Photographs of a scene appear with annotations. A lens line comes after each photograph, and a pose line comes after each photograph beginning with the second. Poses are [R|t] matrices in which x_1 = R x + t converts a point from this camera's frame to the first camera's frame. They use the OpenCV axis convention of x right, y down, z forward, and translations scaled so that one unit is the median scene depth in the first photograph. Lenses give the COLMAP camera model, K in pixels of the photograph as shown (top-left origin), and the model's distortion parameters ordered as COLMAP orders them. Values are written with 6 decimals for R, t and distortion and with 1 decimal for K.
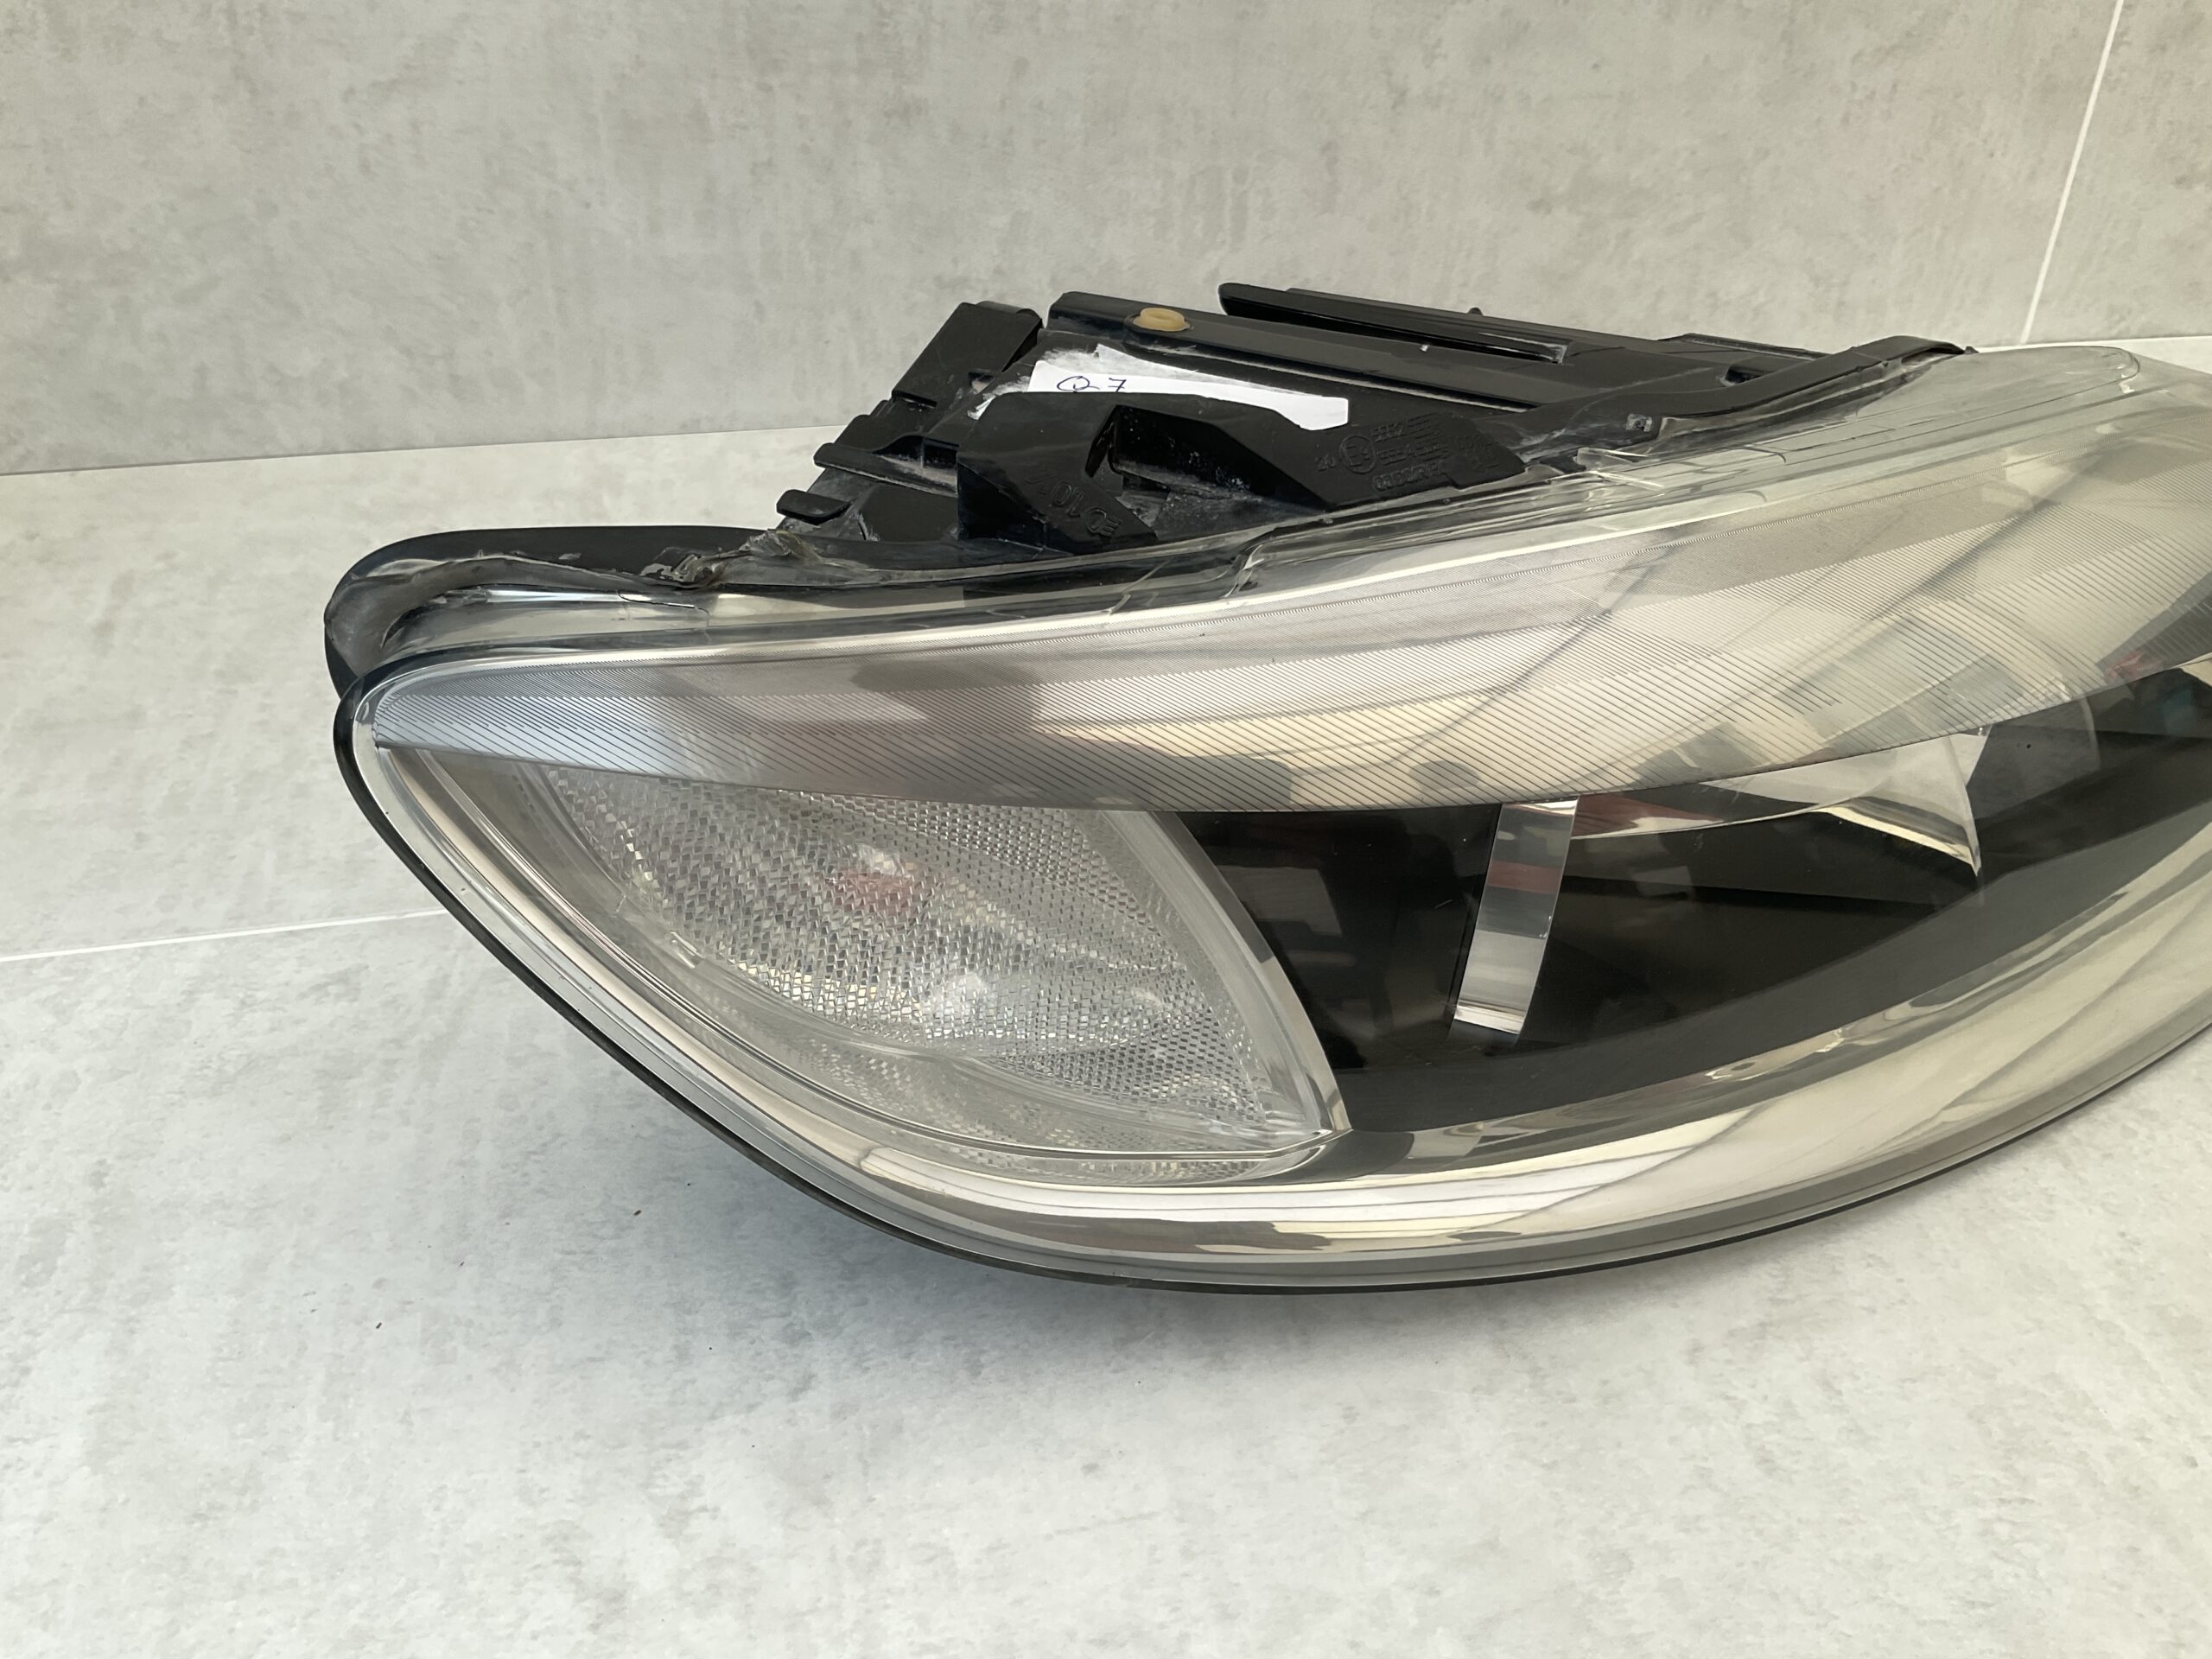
lens RADIAL K [[1873.8, 0, 1111.0], [0, 1873.8, 840.8], [0, 0, 1]] dist [0.051627, -0.119981]
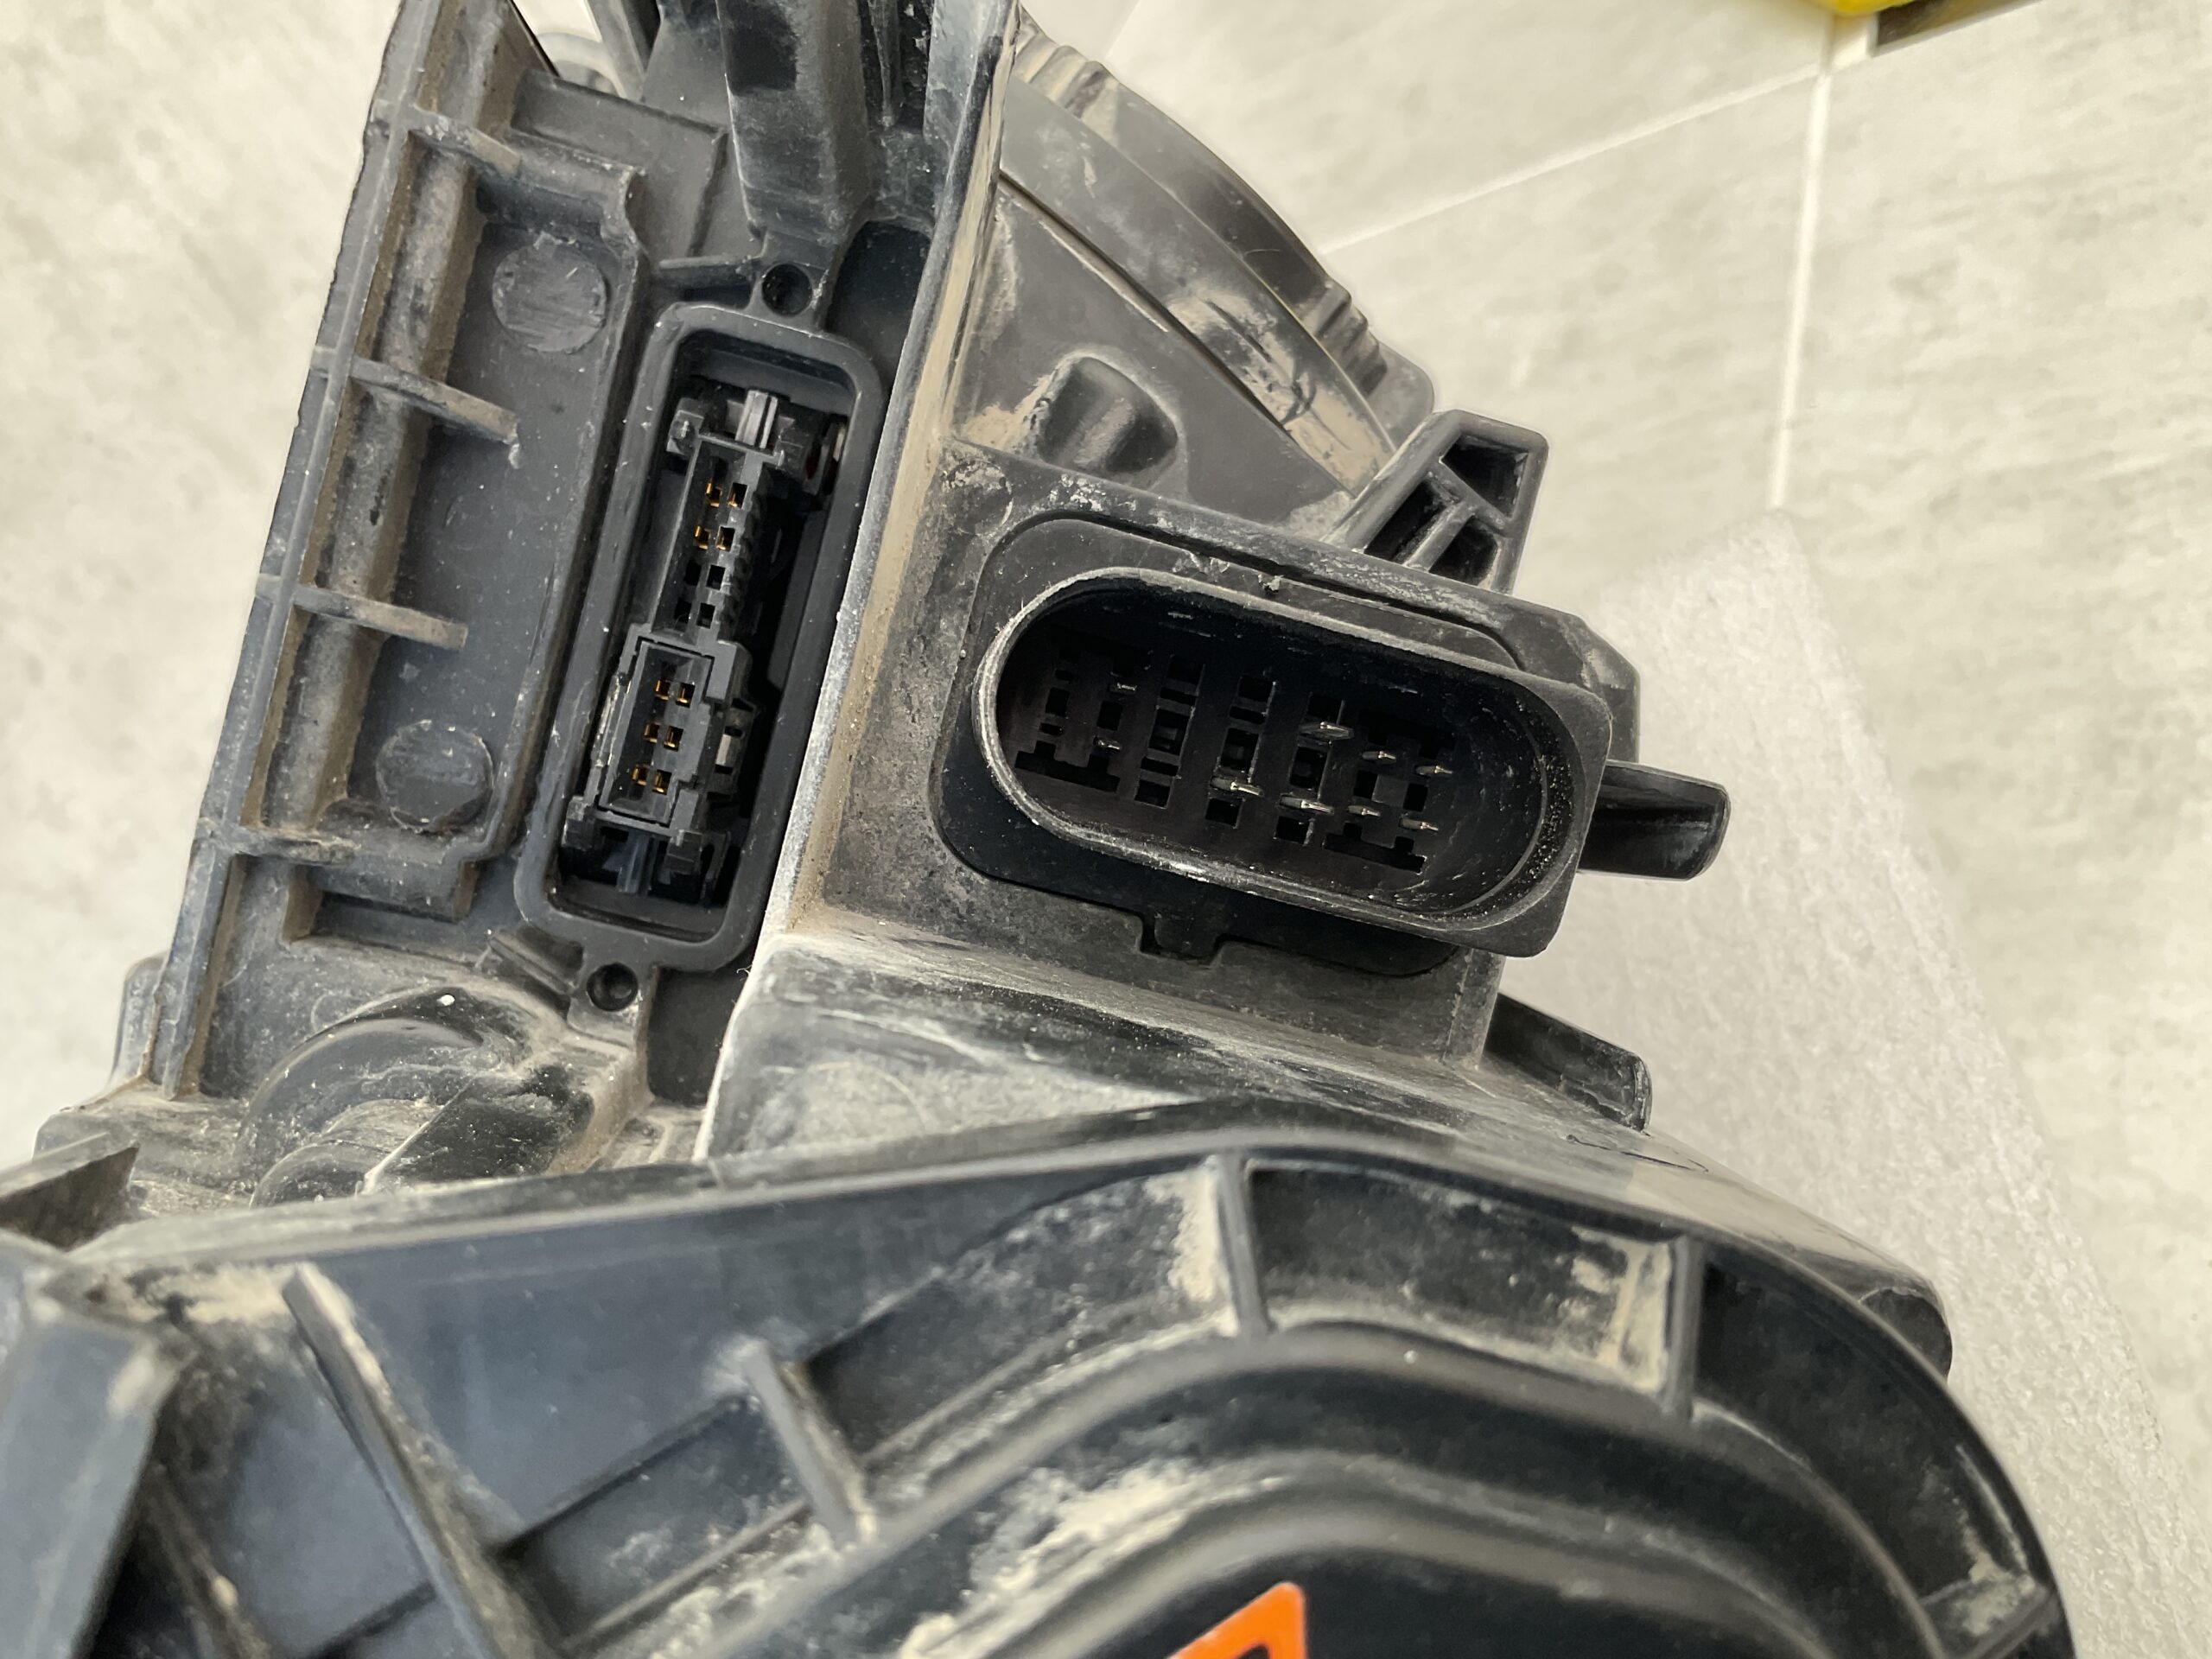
lens RADIAL K [[1873.8, 0, 1115.0], [0, 1873.8, 826.1], [0, 0, 1]] dist [0.051627, -0.119981]
pose [[0.448409, -0.773625, 0.447699, 0.062136], [0.829072, 0.547164, 0.115112, -0.234497], [-0.334019, 0.319557, 0.886744, 0.428871]]
